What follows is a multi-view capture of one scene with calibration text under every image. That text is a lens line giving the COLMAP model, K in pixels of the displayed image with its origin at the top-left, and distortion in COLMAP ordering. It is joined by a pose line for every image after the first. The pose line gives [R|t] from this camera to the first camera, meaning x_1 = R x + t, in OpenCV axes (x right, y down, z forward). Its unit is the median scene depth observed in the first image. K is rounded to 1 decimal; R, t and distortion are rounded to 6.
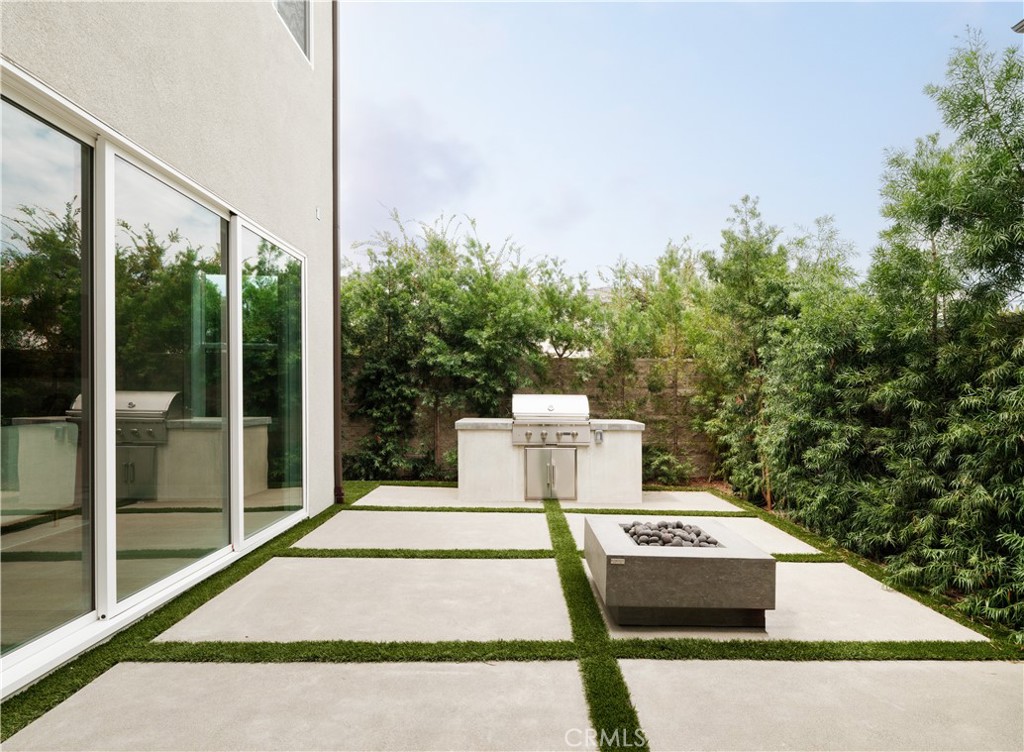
lens RADIAL K [[538.6, 0, 513.5], [0, 538.6, 381.7], [0, 0, 1]] dist [-0.003452, 0.000332]
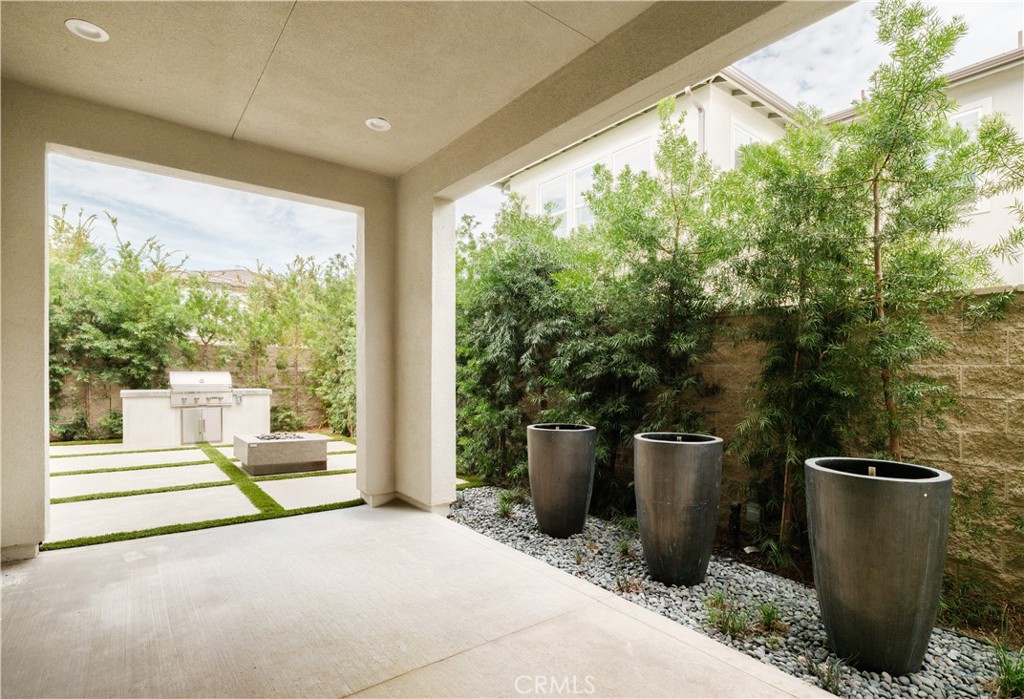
lens RADIAL K [[495.7, 0, 526.5], [0, 495.7, 363.0], [0, 0, 1]] dist [-0.000156, -0.001444]
pose [[0.765831, 0.005044, 0.643022, -0.107135], [-0.010756, 0.999930, 0.004966, -0.013888], [-0.642952, -0.010720, 0.765831, -0.529834]]
